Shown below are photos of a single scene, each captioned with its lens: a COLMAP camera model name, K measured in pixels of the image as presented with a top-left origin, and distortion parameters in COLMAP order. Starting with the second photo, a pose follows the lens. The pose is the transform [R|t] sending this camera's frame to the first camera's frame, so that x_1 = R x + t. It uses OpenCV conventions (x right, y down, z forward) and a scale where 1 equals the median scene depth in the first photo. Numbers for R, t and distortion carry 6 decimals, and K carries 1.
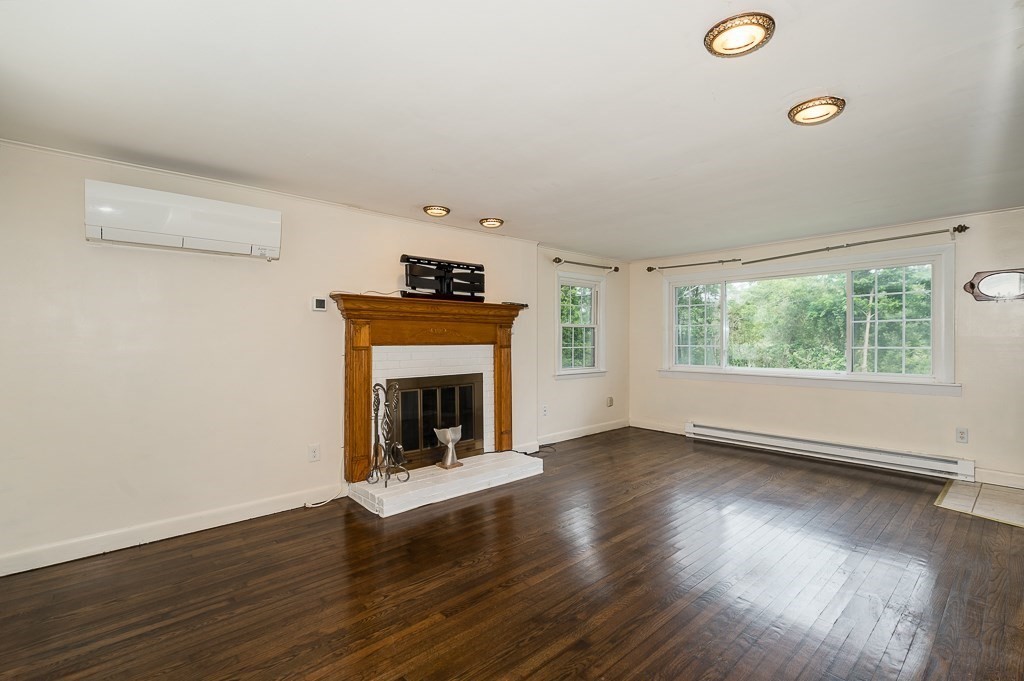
lens RADIAL K [[448.3, 0, 509.1], [0, 448.3, 339.3], [0, 0, 1]] dist [-0.003958, -0.000561]
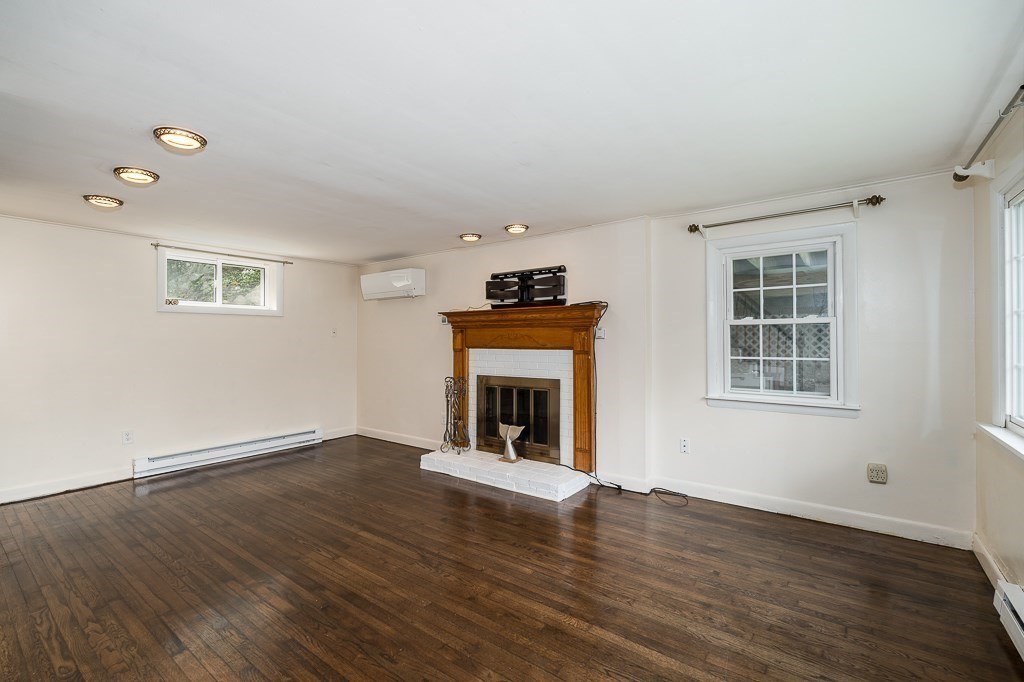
lens RADIAL K [[448.3, 0, 508.6], [0, 448.3, 340.9], [0, 0, 1]] dist [-0.003958, -0.000561]
pose [[0.209998, 0.000734, -0.977701, 0.882935], [0.001606, 0.999998, 0.001096, -0.008375], [0.977700, -0.001801, 0.209997, 0.726609]]
